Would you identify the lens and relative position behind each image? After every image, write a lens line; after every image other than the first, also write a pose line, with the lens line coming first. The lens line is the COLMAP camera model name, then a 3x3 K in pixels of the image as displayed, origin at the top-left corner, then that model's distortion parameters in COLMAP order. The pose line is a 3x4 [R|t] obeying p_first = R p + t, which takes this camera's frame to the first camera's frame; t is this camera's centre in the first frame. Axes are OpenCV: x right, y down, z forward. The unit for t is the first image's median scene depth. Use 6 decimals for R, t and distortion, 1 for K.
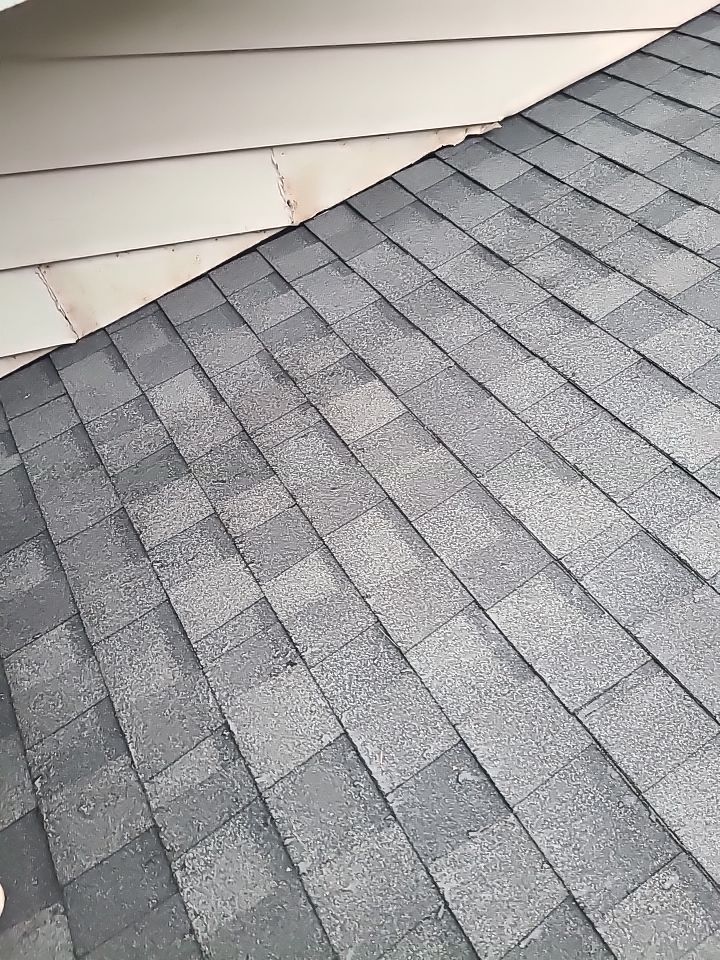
lens RADIAL K [[764.6, 0, 380.9], [0, 764.6, 476.3], [0, 0, 1]] dist [0.053134, -0.036111]
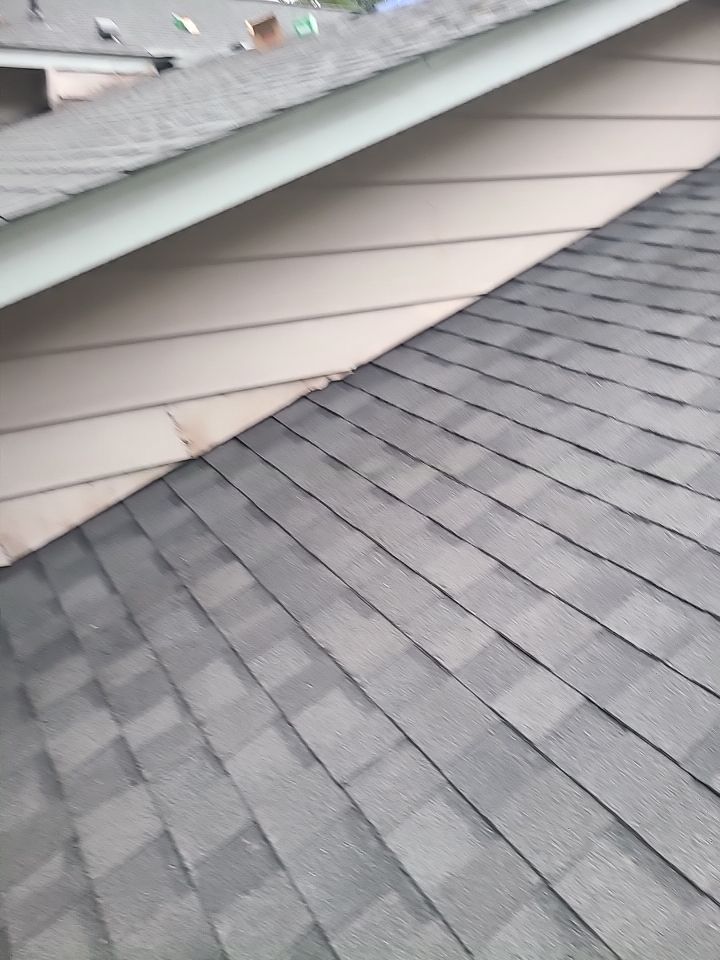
lens RADIAL K [[764.6, 0, 380.9], [0, 764.6, 476.3], [0, 0, 1]] dist [0.053134, -0.036111]
pose [[0.994635, -0.103218, -0.006895, 0.233227], [0.096174, 0.947190, -0.305912, 0.137291], [0.038107, 0.303608, 0.952035, -0.213611]]
